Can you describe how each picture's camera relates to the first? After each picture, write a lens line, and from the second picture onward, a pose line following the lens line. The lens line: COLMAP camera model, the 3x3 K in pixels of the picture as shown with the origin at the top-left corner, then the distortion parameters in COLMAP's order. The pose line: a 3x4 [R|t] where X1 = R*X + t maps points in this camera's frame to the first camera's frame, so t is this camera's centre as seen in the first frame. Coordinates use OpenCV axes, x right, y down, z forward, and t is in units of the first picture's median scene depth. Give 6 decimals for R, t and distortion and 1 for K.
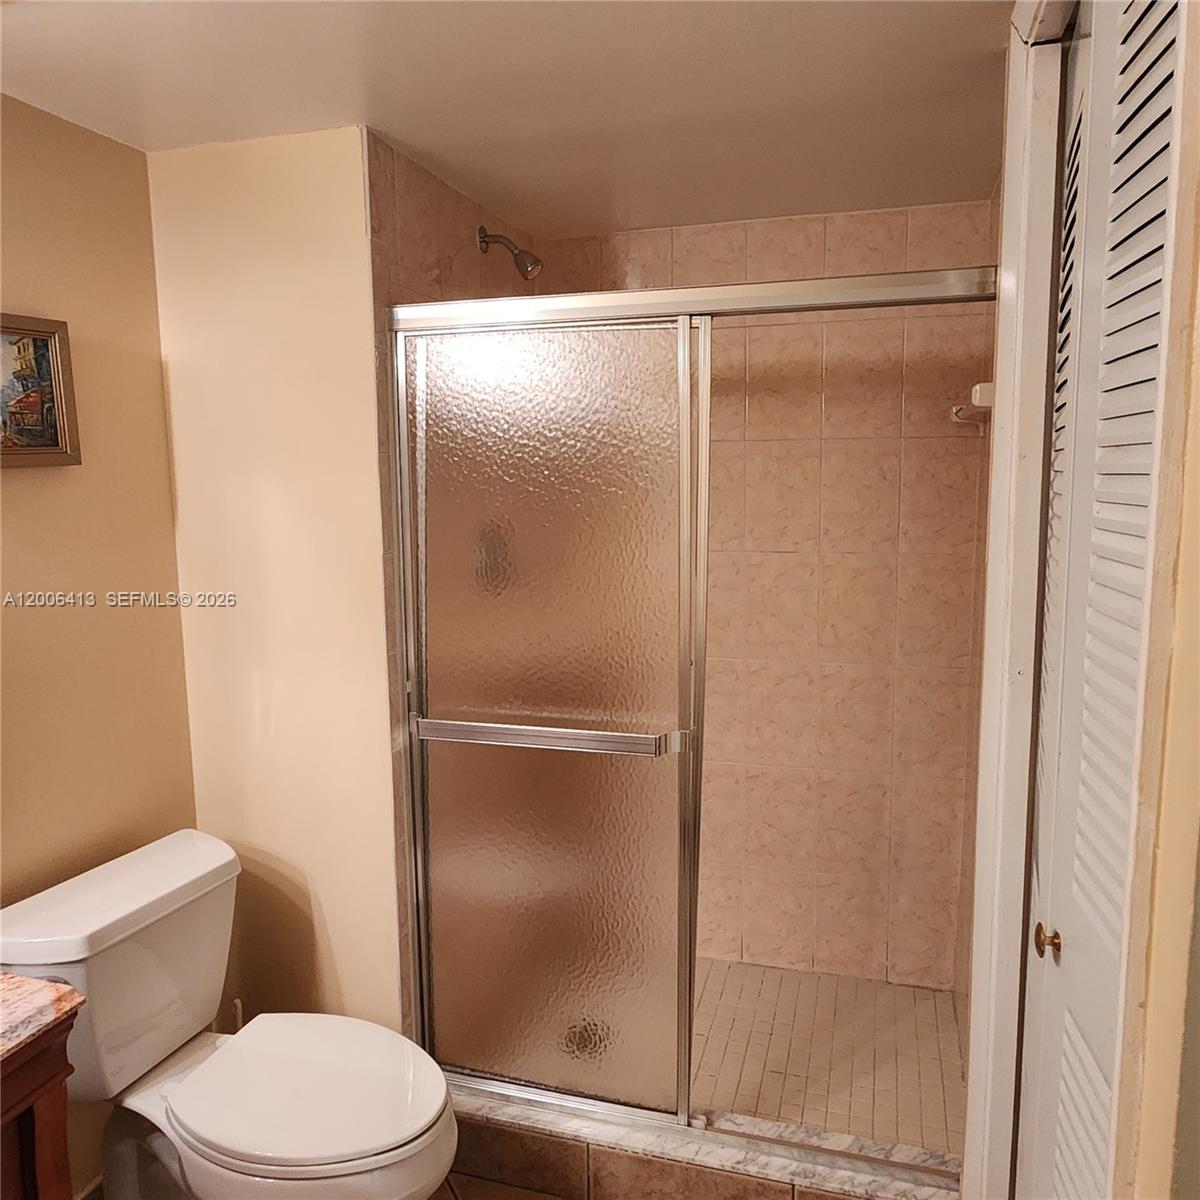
lens RADIAL K [[926.9, 0, 600.8], [0, 926.9, 576.9], [0, 0, 1]] dist [0.006724, -0.007735]
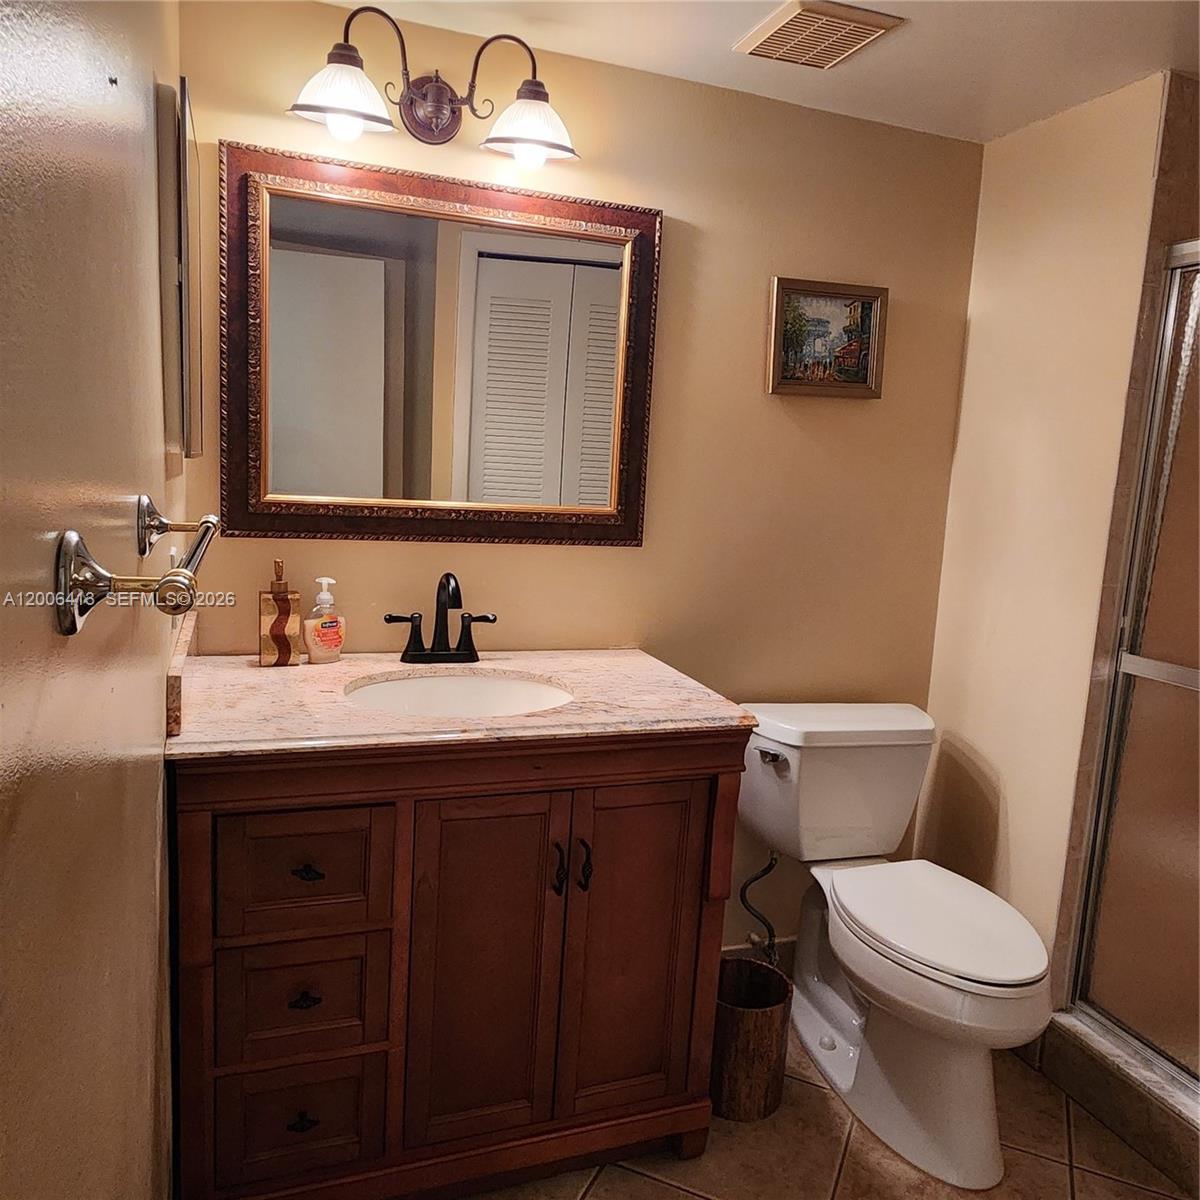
lens RADIAL K [[926.9, 0, 600.8], [0, 926.9, 576.9], [0, 0, 1]] dist [0.006724, -0.007735]
pose [[0.595907, 0.147495, -0.789392, 0.265525], [-0.156881, 0.985430, 0.065696, 0.100116], [0.787581, 0.084692, 0.610364, -0.078265]]
